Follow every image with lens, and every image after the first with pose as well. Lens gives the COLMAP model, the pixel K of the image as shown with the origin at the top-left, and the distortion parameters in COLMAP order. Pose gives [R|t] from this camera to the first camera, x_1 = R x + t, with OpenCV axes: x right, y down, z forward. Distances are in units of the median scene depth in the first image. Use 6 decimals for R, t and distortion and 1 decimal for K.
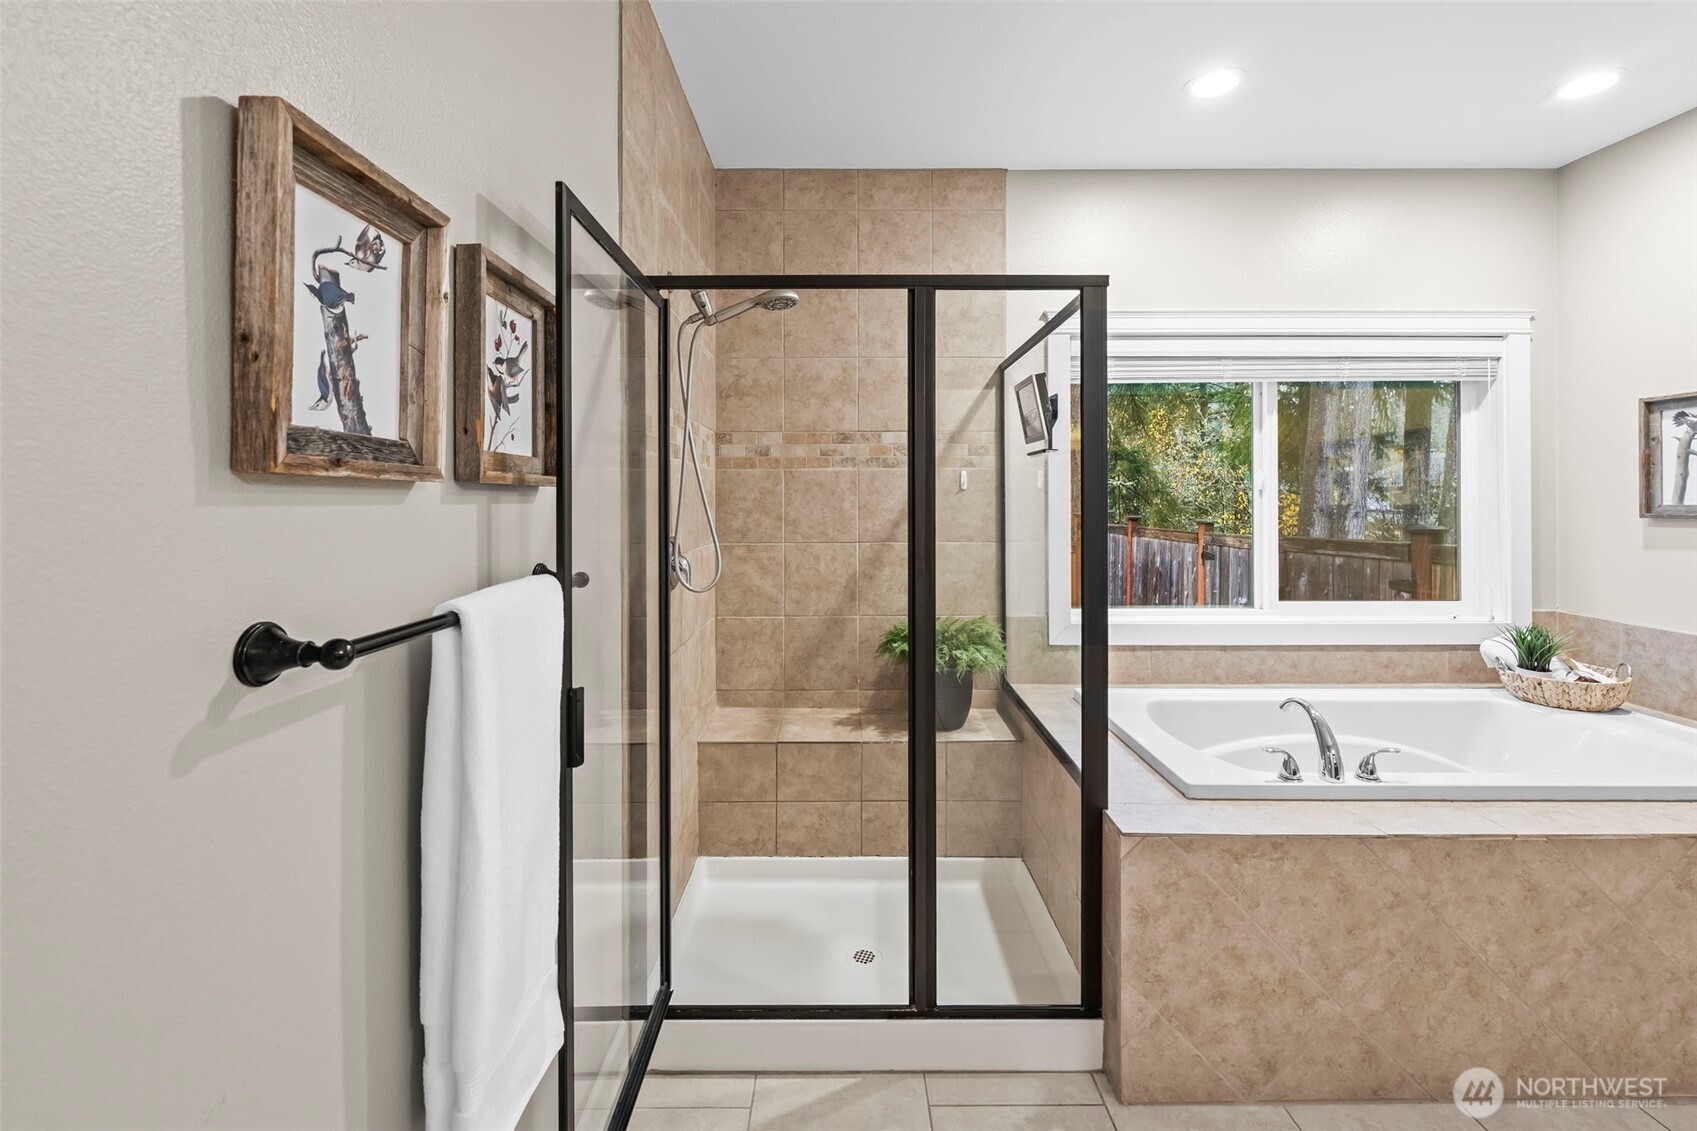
lens RADIAL K [[717.0, 0, 841.4], [0, 717.0, 502.5], [0, 0, 1]] dist [0.003072, -0.000293]
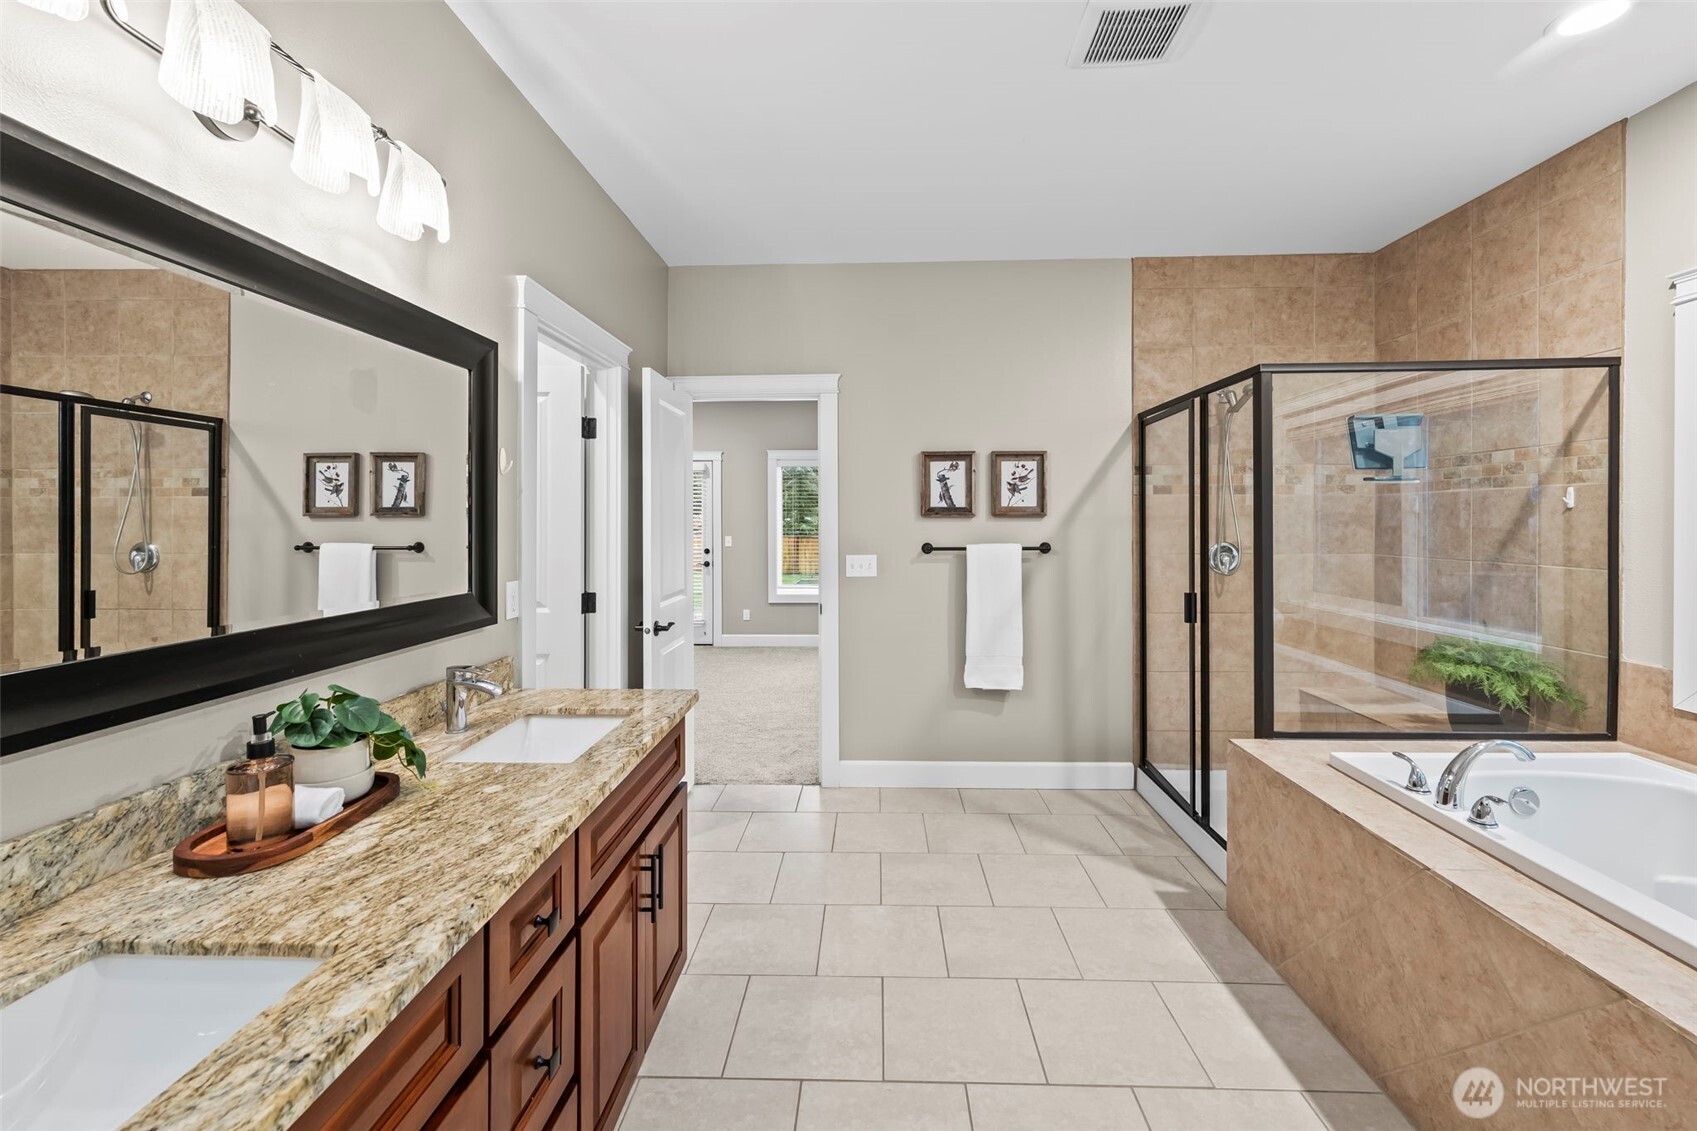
lens RADIAL K [[717.0, 0, 870.4], [0, 717.0, 526.7], [0, 0, 1]] dist [0.003072, -0.000293]
pose [[-0.017144, 0.011315, -0.999789, 1.187610], [-0.000270, 0.999936, 0.011322, -0.005224], [0.999853, 0.000464, -0.017140, 0.163565]]
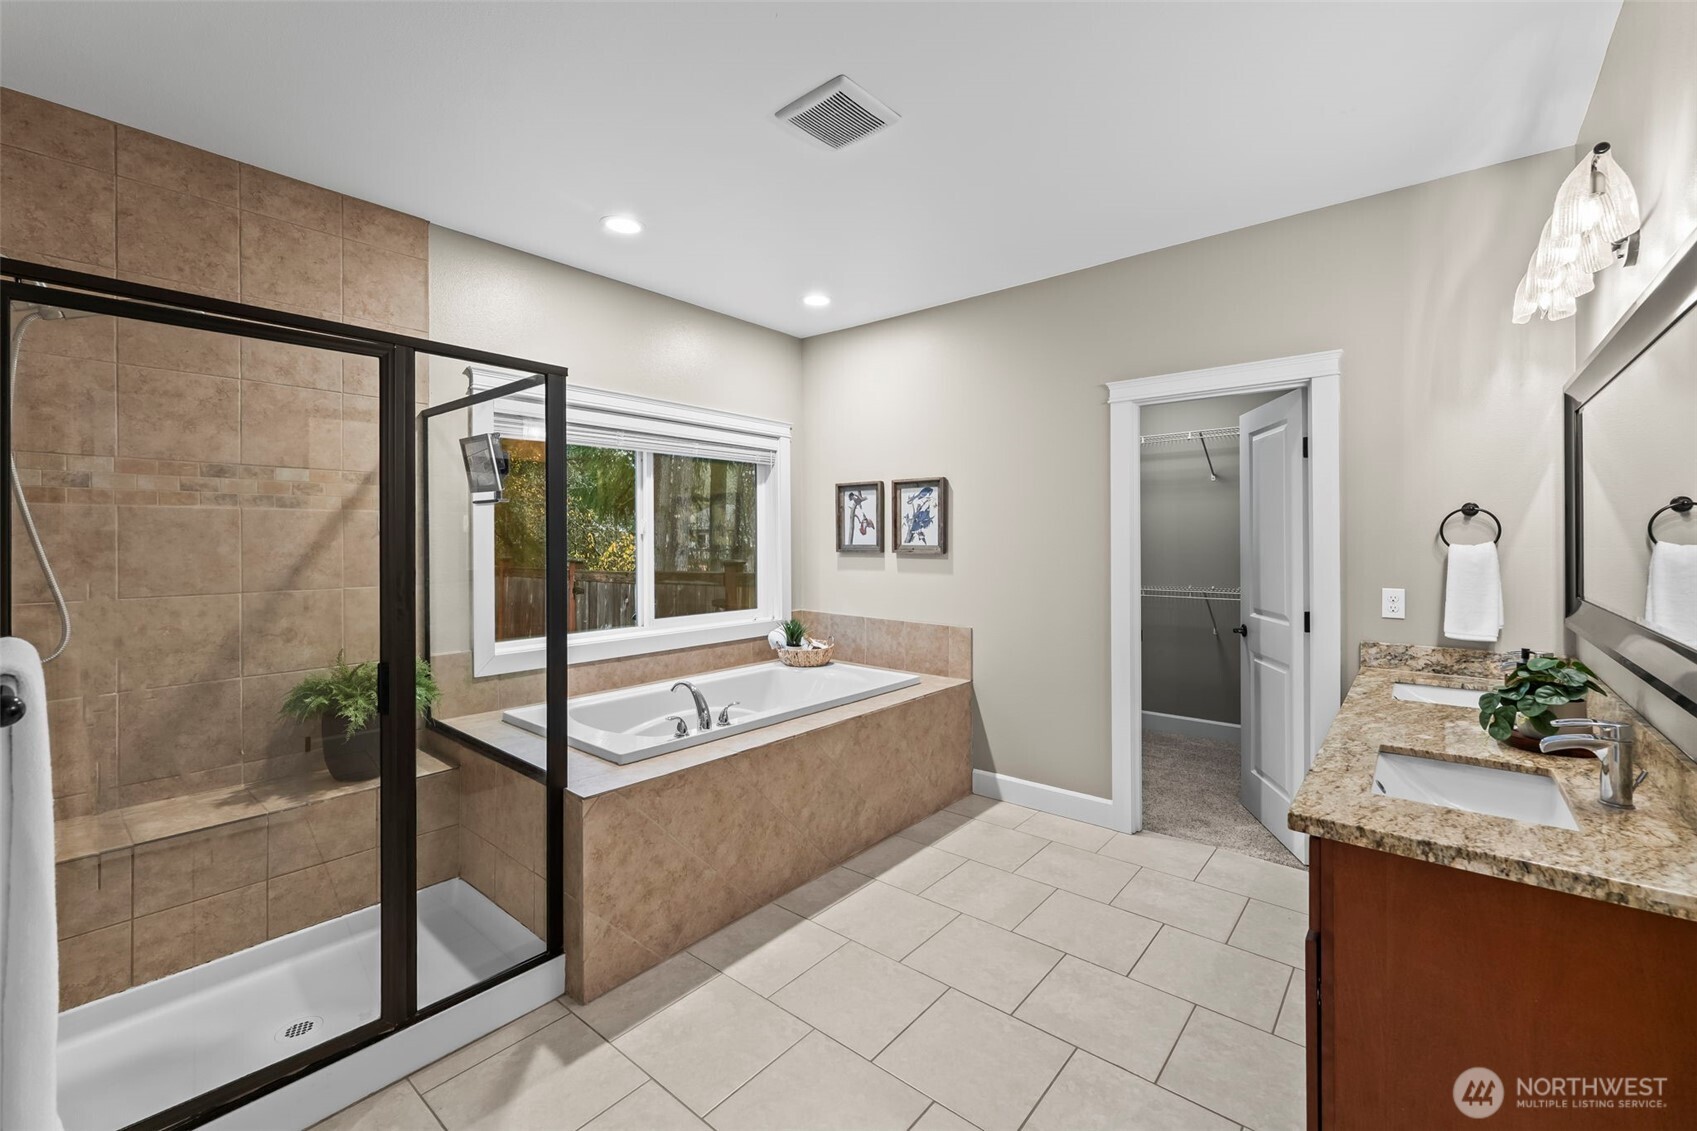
lens RADIAL K [[706.4, 0, 851.8], [0, 706.4, 540.9], [0, 0, 1]] dist [0.004063, 0.000028]
pose [[0.642484, -0.001322, 0.766298, -0.174850], [0.003327, 0.999994, -0.001064, -0.003902], [-0.766292, 0.003233, 0.642484, -0.127096]]
